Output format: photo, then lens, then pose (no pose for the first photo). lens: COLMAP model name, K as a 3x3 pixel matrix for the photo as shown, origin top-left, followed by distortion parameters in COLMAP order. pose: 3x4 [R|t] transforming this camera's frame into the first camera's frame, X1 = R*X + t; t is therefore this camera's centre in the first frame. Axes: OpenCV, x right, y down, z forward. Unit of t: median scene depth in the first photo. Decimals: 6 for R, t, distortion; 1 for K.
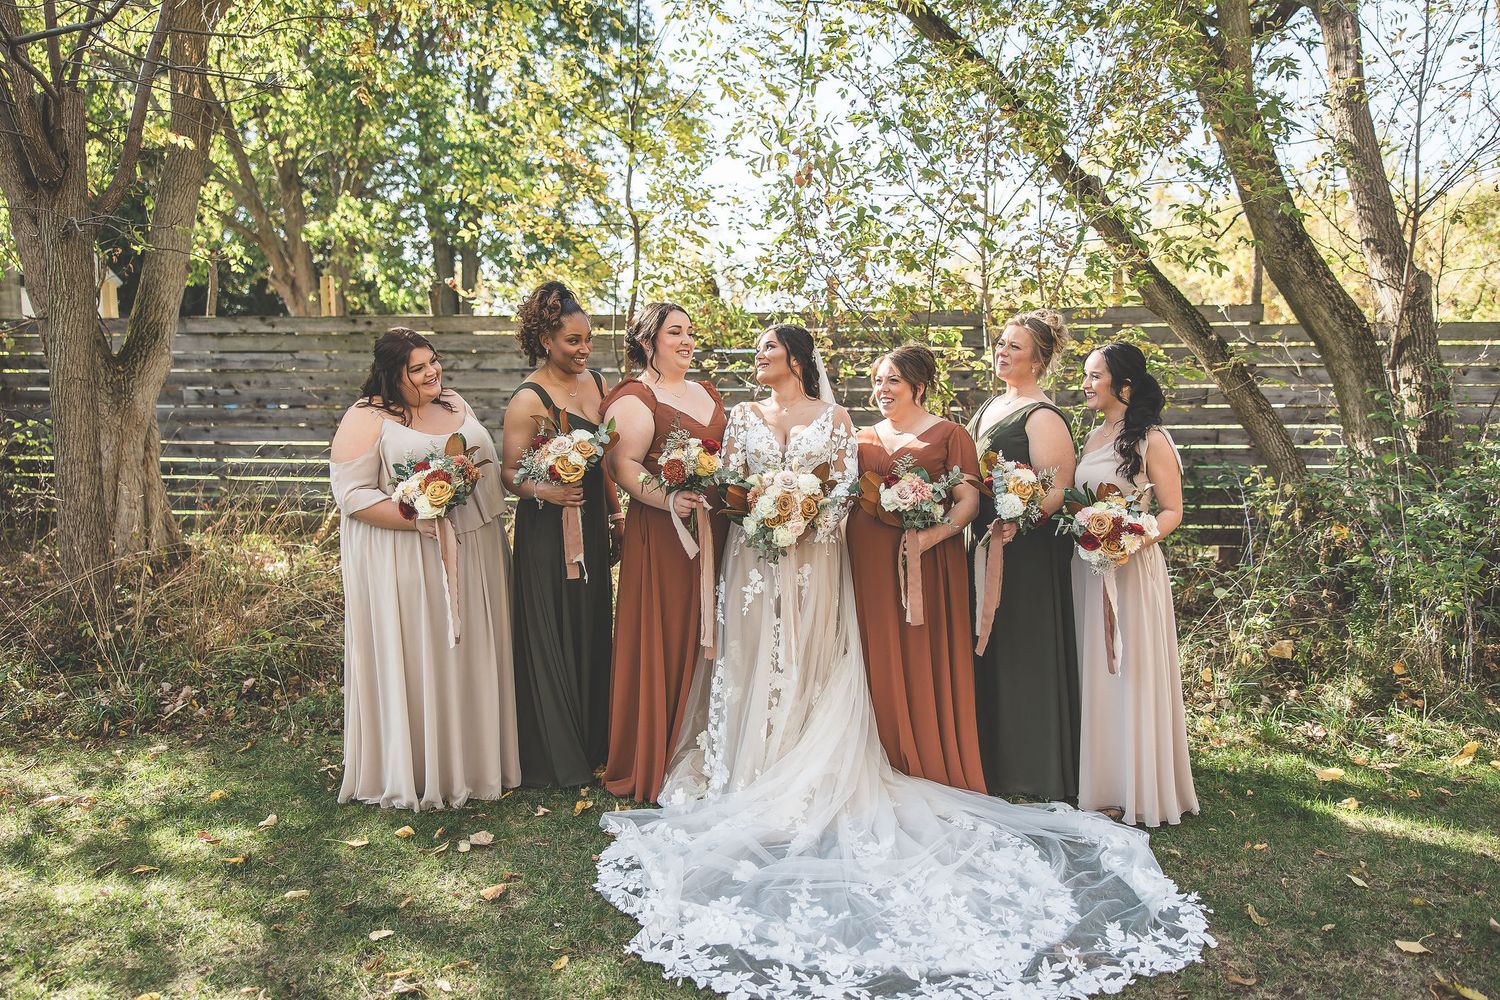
lens RADIAL K [[1208.3, 0, 752.1], [0, 1208.3, 516.1], [0, 0, 1]] dist [0.000275, -0.003470]
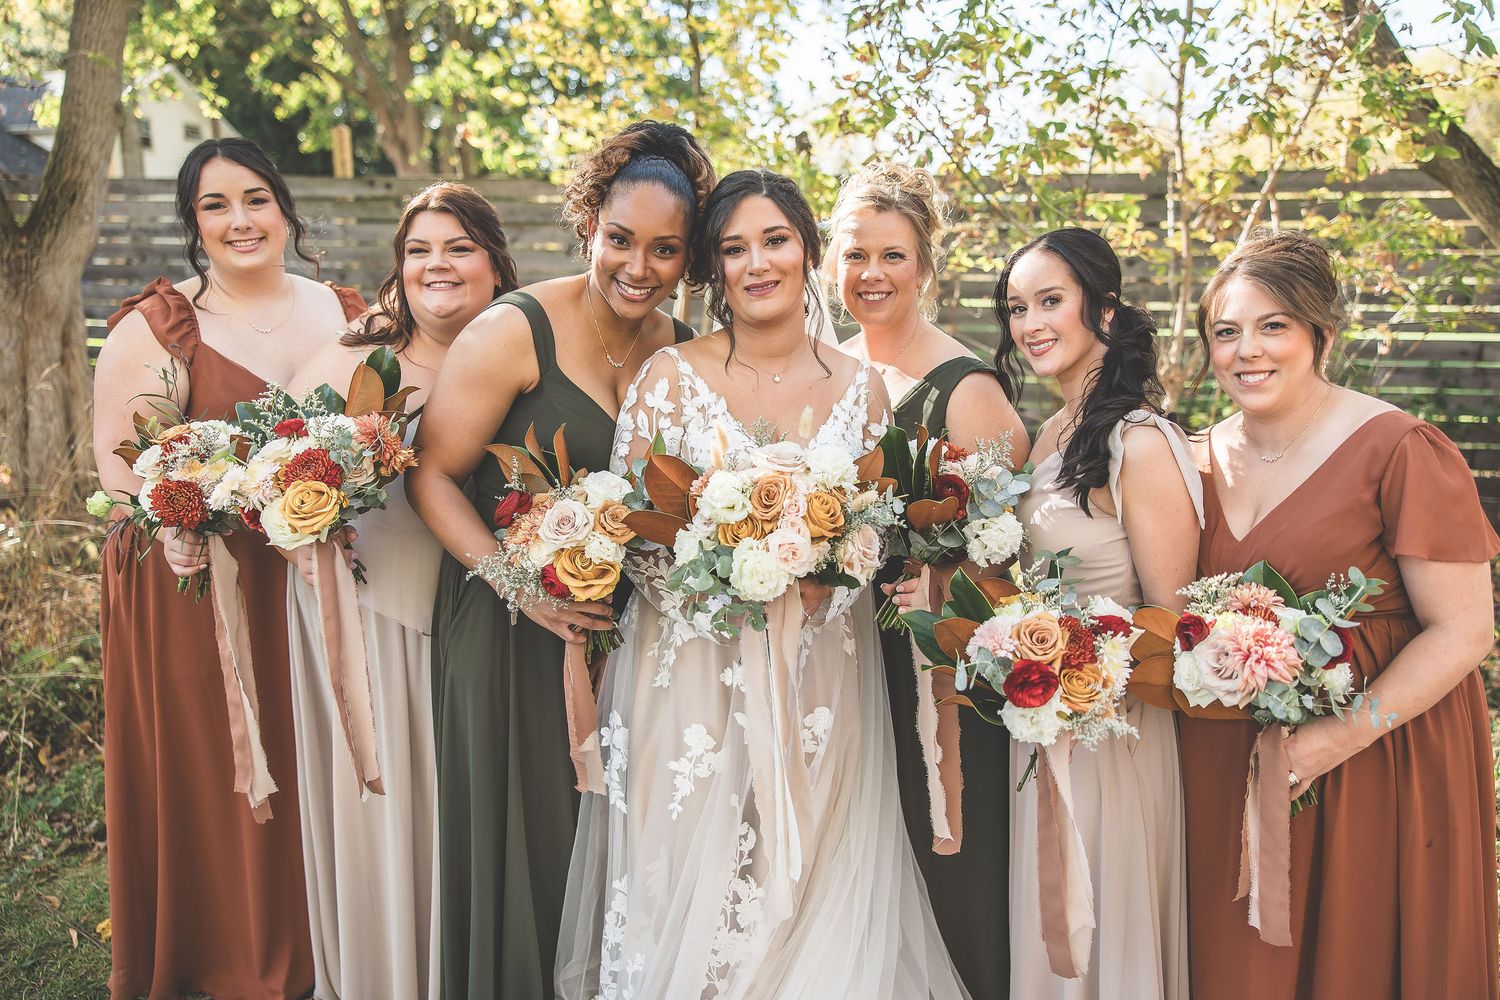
lens RADIAL K [[1208.3, 0, 752.1], [0, 1208.3, 516.1], [0, 0, 1]] dist [0.000275, -0.003470]
pose [[0.993329, 0.036434, -0.109405, 0.042646], [-0.024850, 0.994115, 0.105437, -0.045723], [0.112603, -0.102015, 0.988389, 0.303629]]
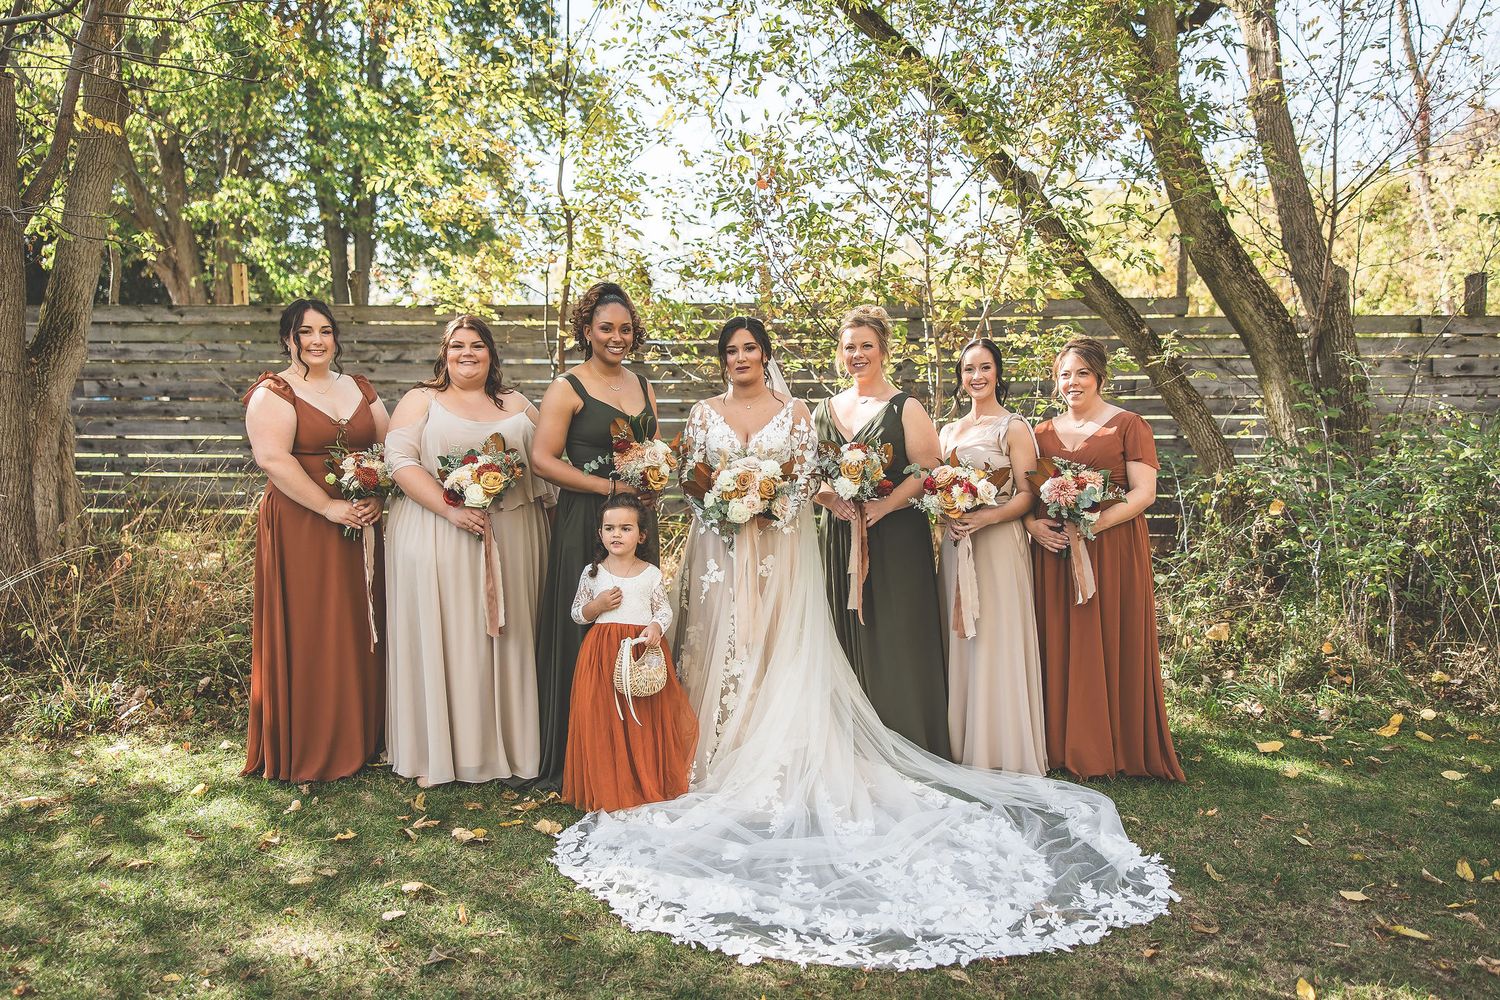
lens RADIAL K [[1259.1, 0, 750.0], [0, 1259.1, 500.0], [0, 0, 1]] dist [-0.002513, 0.004049]
pose [[0.997247, -0.008133, 0.073702, -0.035281], [0.008719, 0.999933, -0.007643, 0.001220], [-0.073635, 0.008265, 0.997251, -0.043114]]
